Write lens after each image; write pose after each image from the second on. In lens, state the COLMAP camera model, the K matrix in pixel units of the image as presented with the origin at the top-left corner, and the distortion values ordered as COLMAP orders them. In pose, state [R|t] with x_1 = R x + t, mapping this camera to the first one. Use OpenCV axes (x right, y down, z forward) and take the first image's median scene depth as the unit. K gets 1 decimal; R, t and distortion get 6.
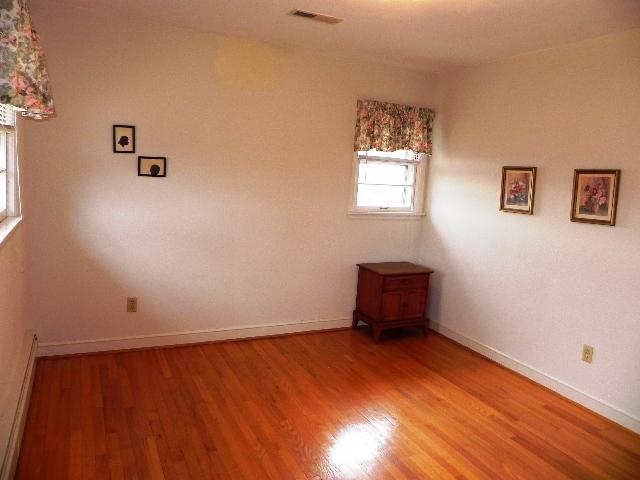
lens RADIAL K [[464.6, 0, 318.8], [0, 464.6, 223.4], [0, 0, 1]] dist [0.003047, 0.002054]
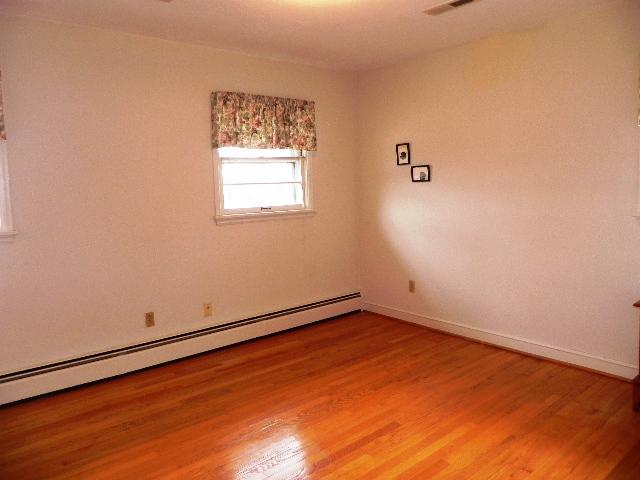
lens RADIAL K [[480.9, 0, 317.7], [0, 480.9, 224.9], [0, 0, 1]] dist [0.001394, 0.000329]
pose [[0.264915, 0.031333, -0.963763, 0.811972], [-0.058248, 0.998167, 0.016441, 0.006661], [0.962511, 0.051781, 0.266254, 0.430728]]
